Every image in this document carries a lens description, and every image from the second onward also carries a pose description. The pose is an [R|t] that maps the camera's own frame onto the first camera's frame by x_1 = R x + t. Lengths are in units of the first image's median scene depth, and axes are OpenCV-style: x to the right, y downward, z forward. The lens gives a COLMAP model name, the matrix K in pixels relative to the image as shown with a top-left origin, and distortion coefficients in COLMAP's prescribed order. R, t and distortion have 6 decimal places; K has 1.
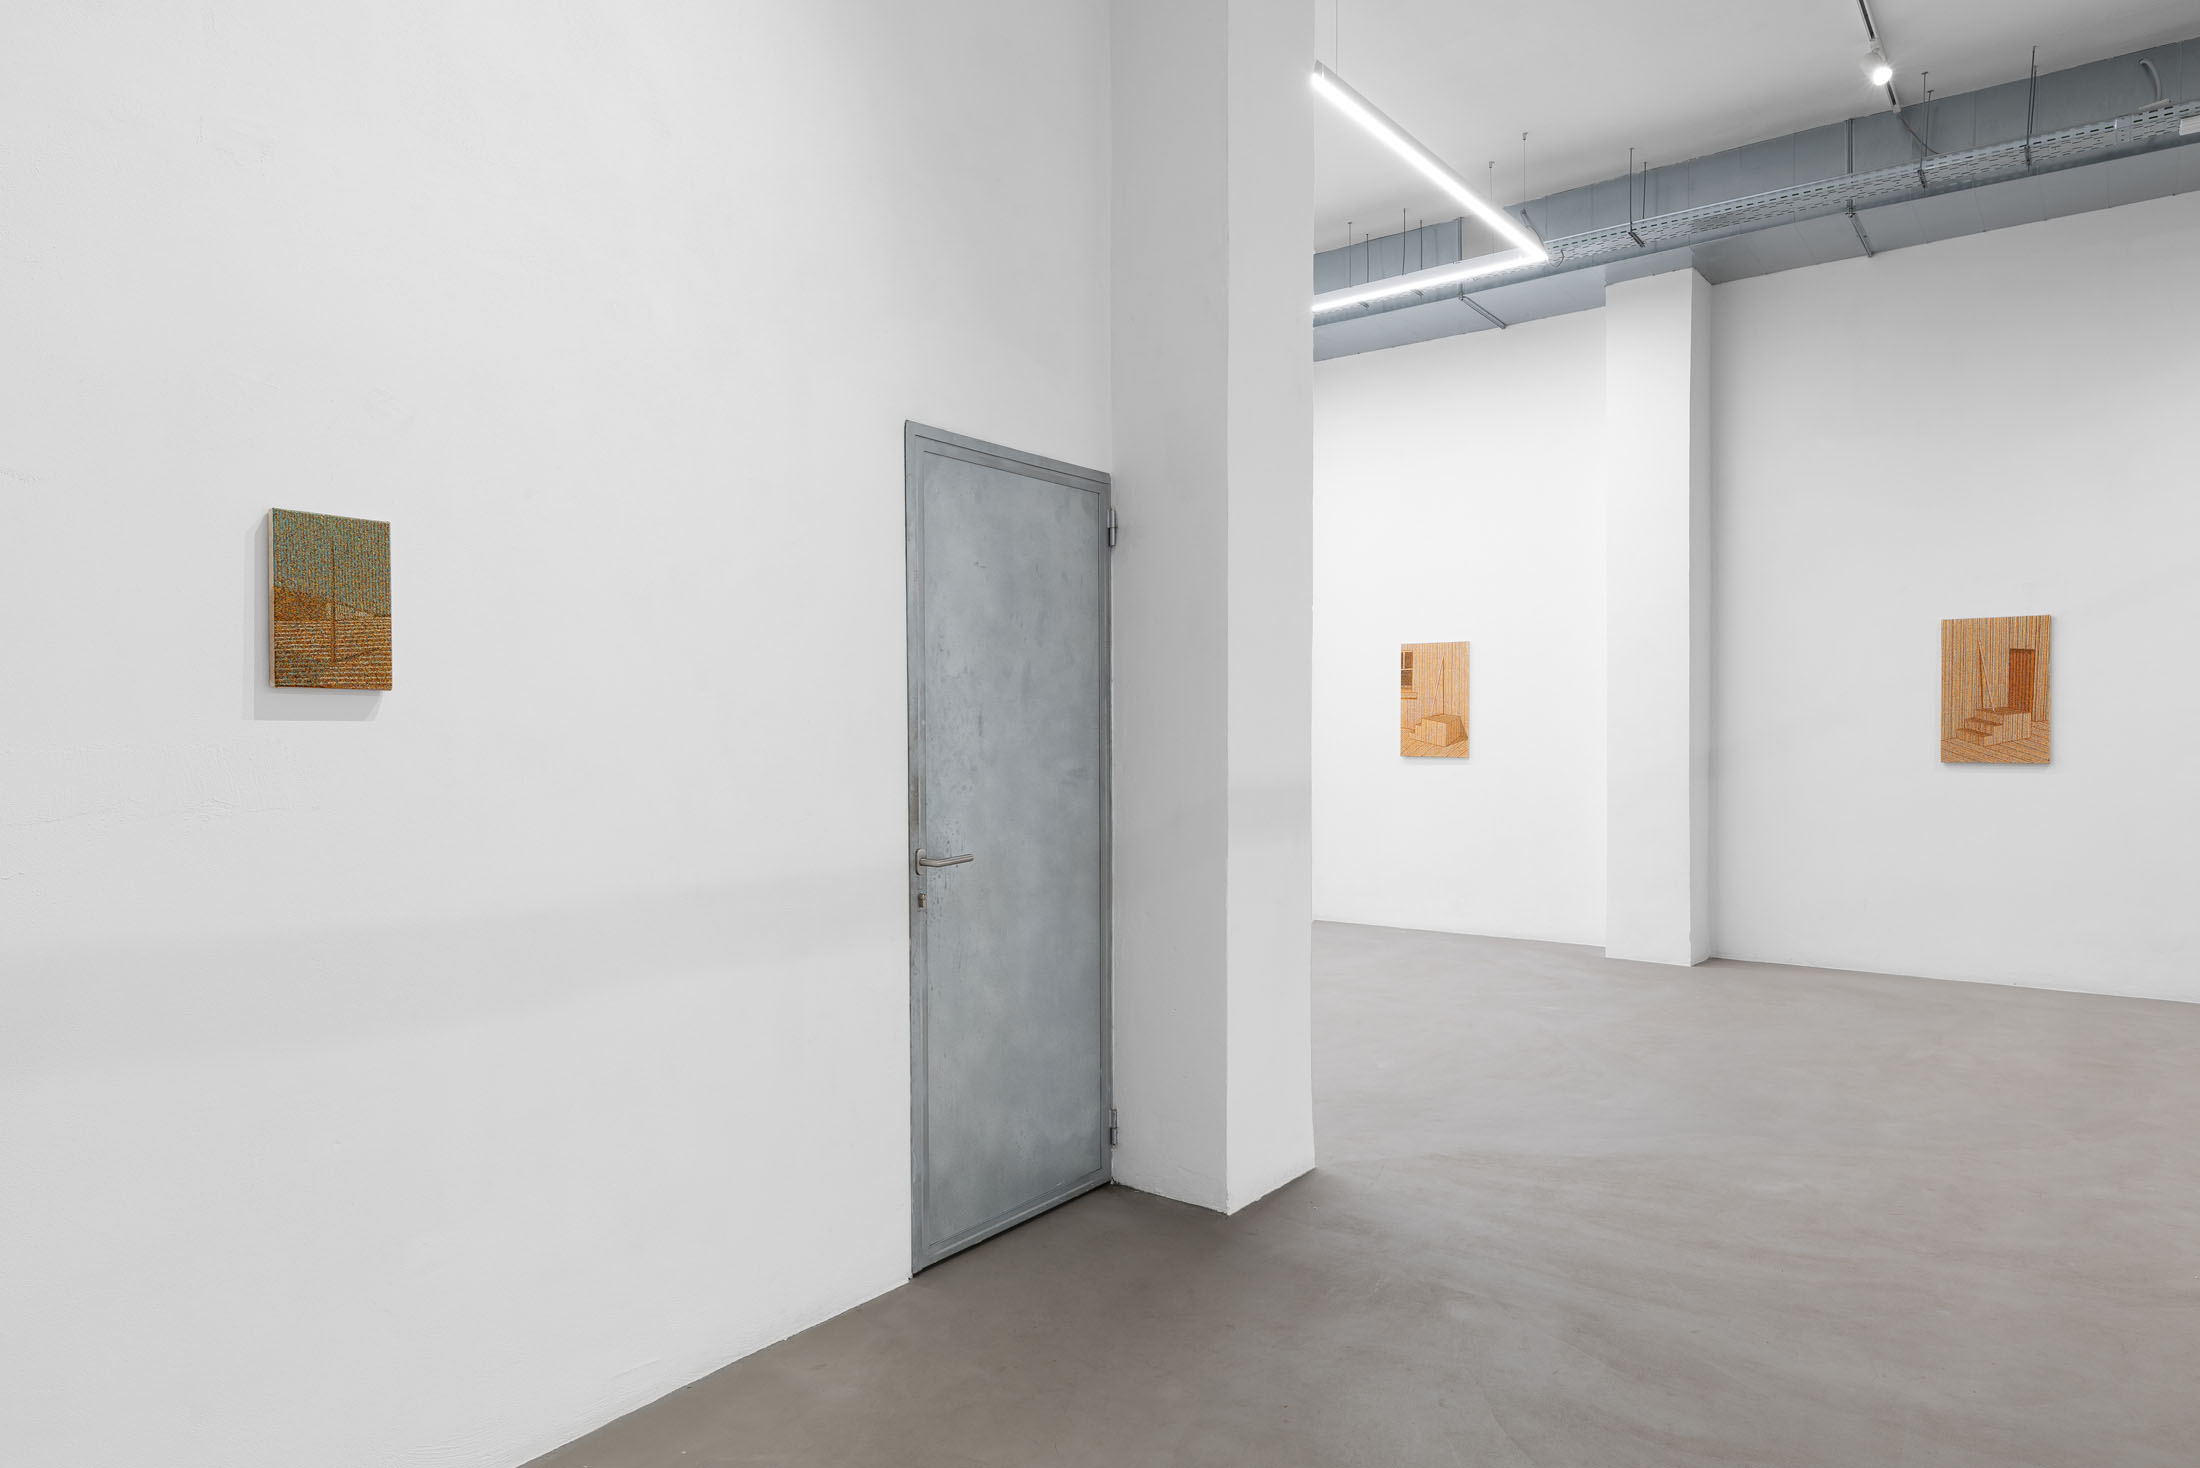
lens RADIAL K [[1259.2, 0, 1116.2], [0, 1259.2, 737.5], [0, 0, 1]] dist [-0.003554, -0.001229]
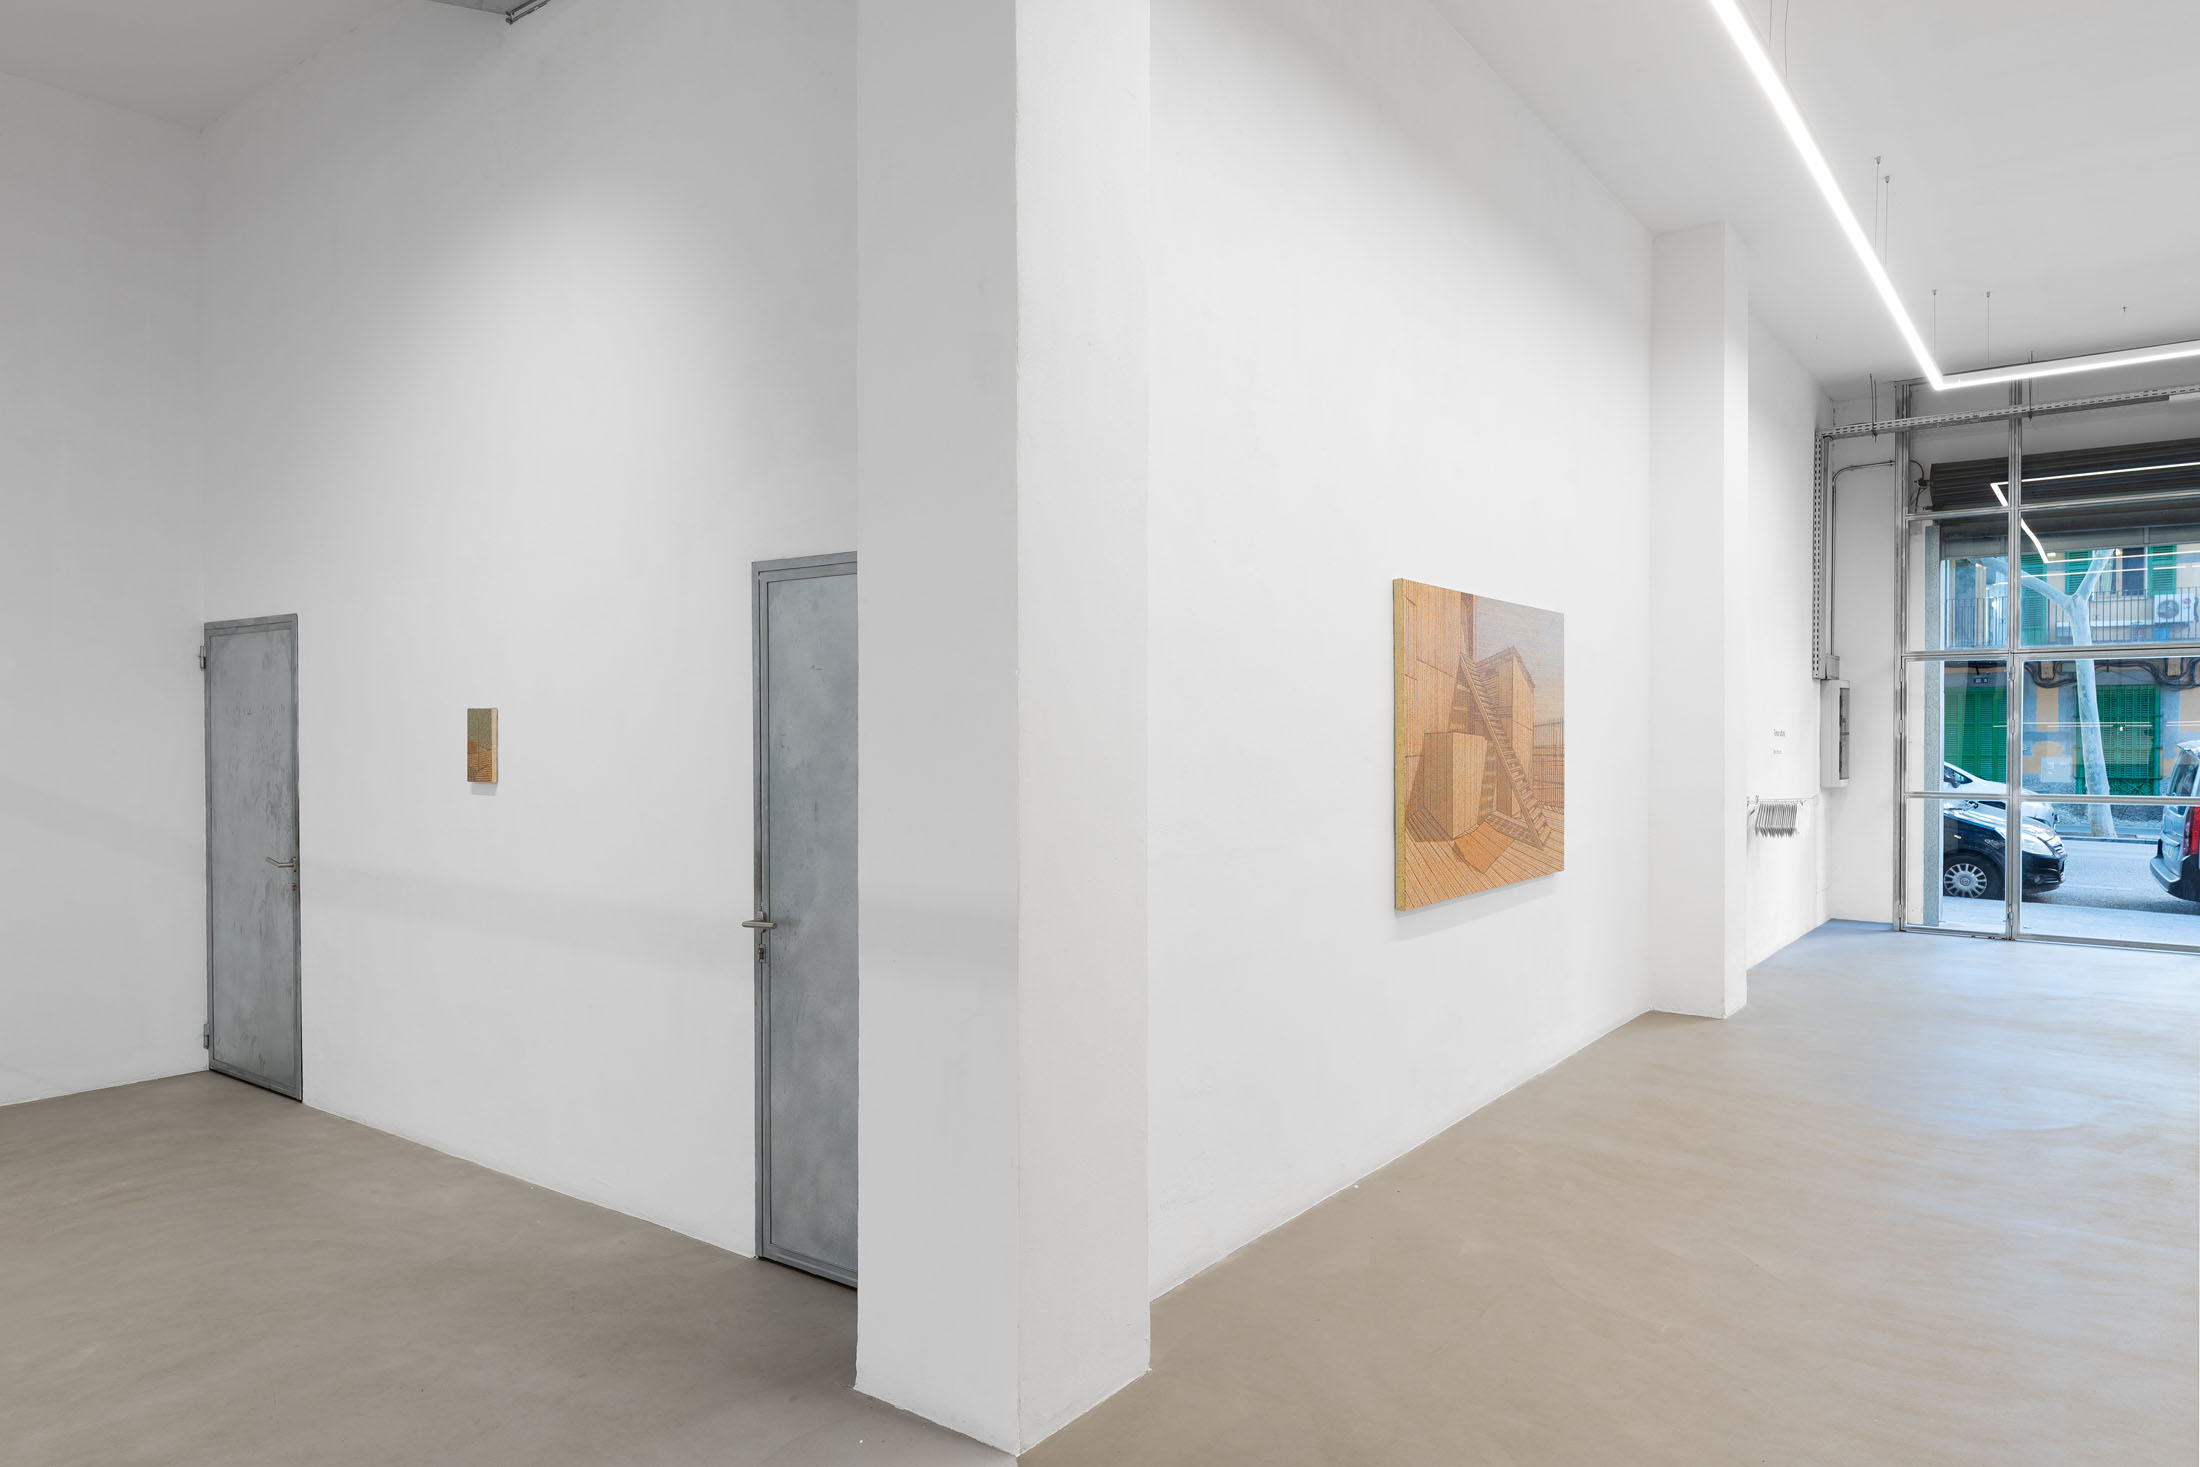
lens RADIAL K [[1389.3, 0, 1109.2], [0, 1389.3, 742.8], [0, 0, 1]] dist [0.003635, 0.000650]
pose [[0.019688, 0.007871, -0.999775, 0.523333], [-0.006359, 0.999950, 0.007747, -0.038057], [0.999786, 0.006205, 0.019737, 0.573761]]
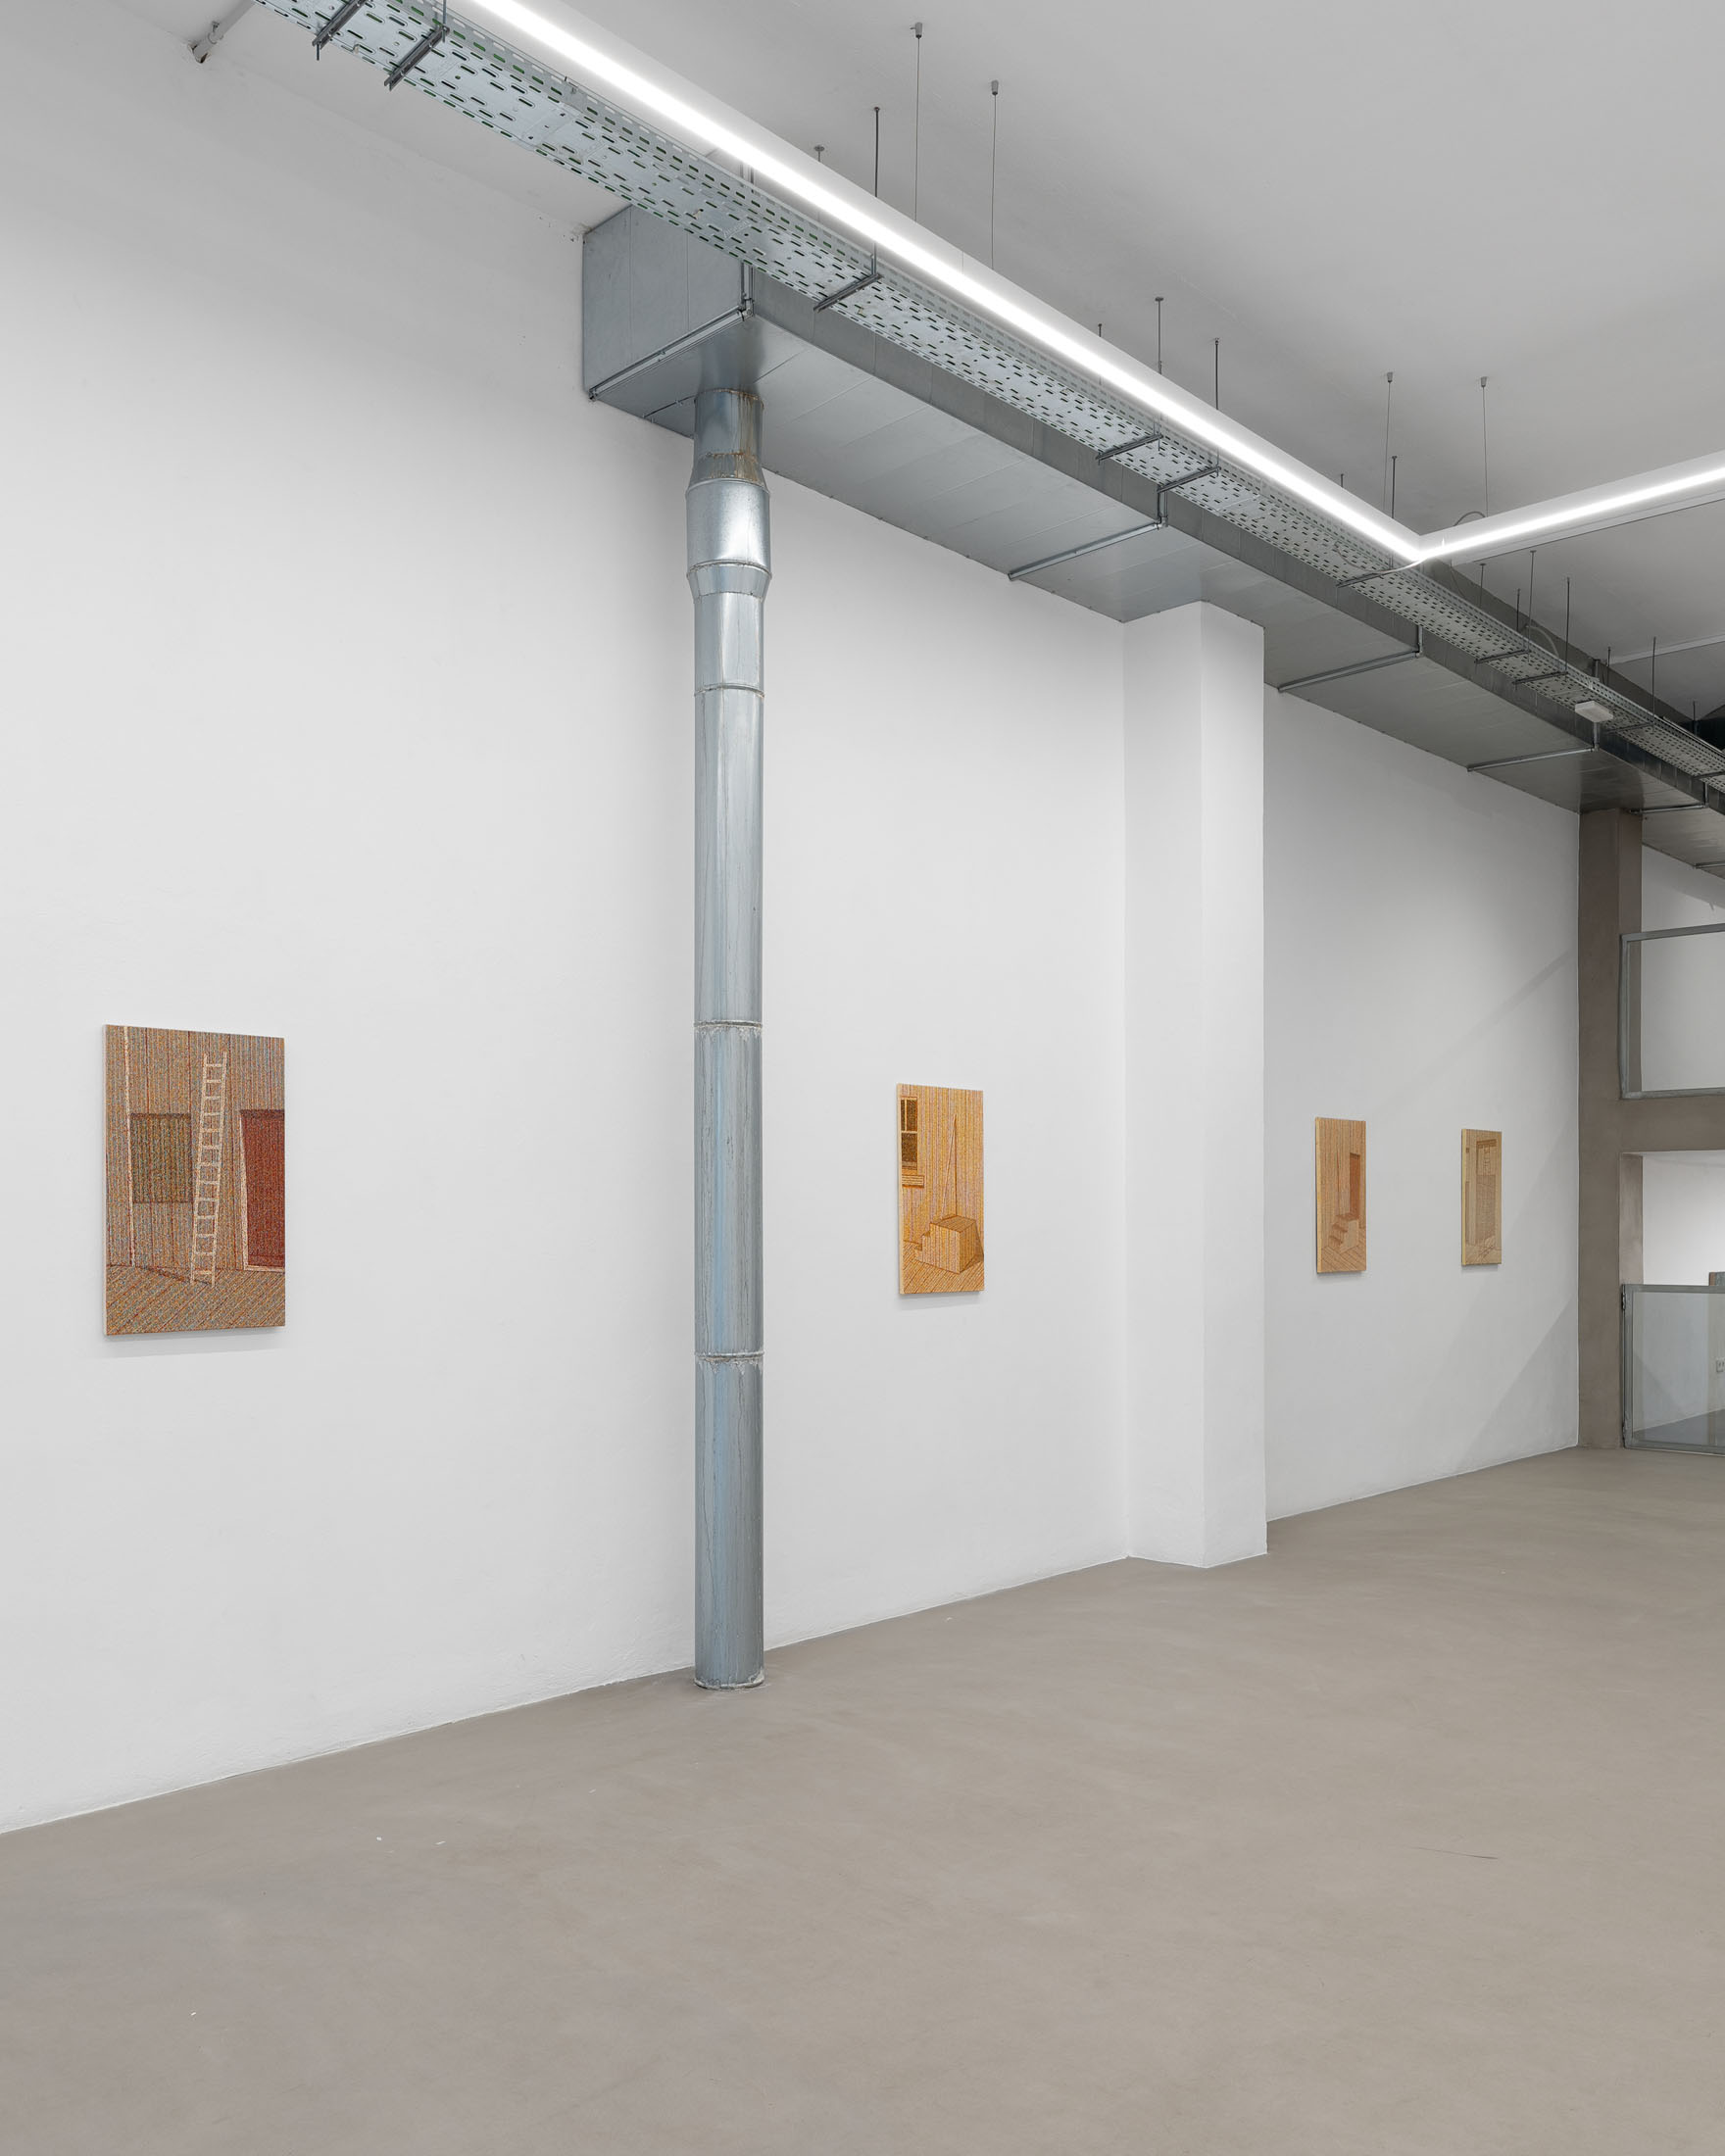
lens RADIAL K [[1723.9, 0, 824.9], [0, 1723.9, 1234.7], [0, 0, 1]] dist [-0.004562, 0.014081]
pose [[0.122019, -0.005566, 0.992512, -0.648491], [0.012116, 0.999918, 0.004118, -0.017709], [-0.992454, 0.011522, 0.122077, 1.219308]]
